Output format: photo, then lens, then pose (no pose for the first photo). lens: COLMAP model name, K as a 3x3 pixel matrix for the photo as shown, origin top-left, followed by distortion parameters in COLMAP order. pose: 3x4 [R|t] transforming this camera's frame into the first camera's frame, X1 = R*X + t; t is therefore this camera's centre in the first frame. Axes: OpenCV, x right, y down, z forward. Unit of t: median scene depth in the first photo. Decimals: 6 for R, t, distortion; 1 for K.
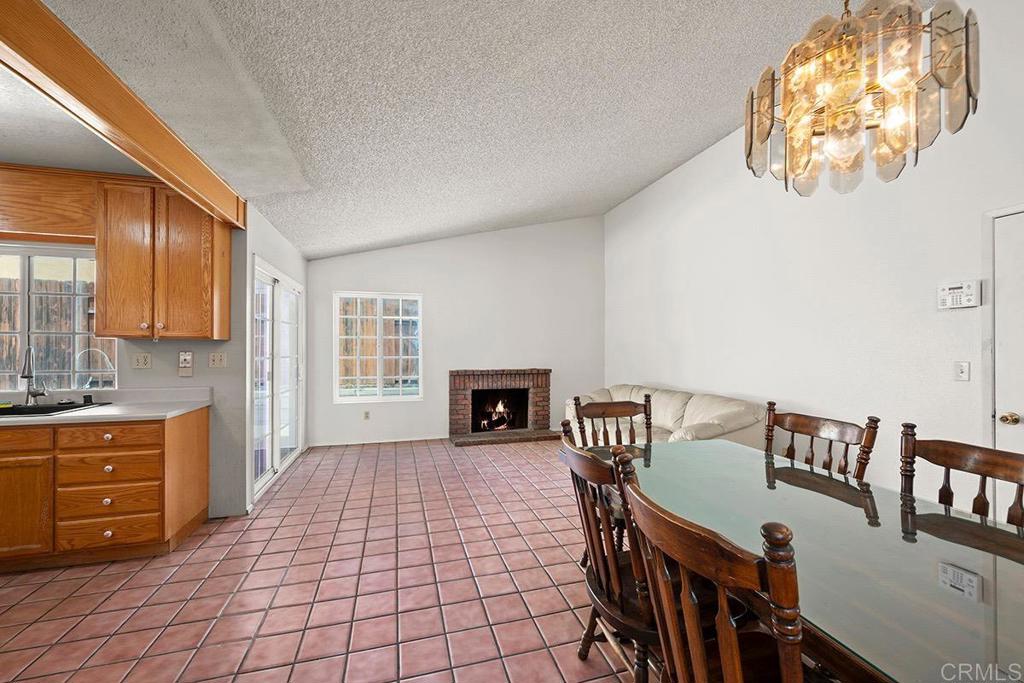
lens RADIAL K [[414.7, 0, 513.5], [0, 414.7, 350.0], [0, 0, 1]] dist [0.000947, 0.000355]
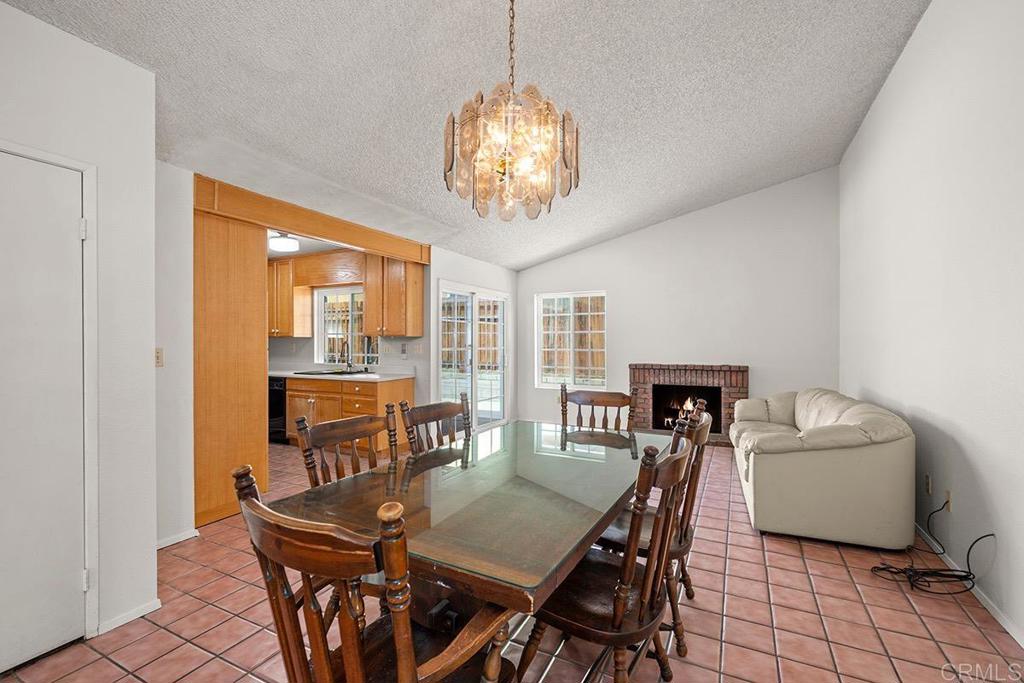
lens RADIAL K [[456.8, 0, 513.3], [0, 456.8, 340.8], [0, 0, 1]] dist [0.013220, 0.000098]
pose [[0.728661, -0.002074, -0.684871, 0.398224], [-0.002524, 0.999980, -0.005714, 0.000942], [0.684870, 0.005892, 0.728642, -0.010204]]
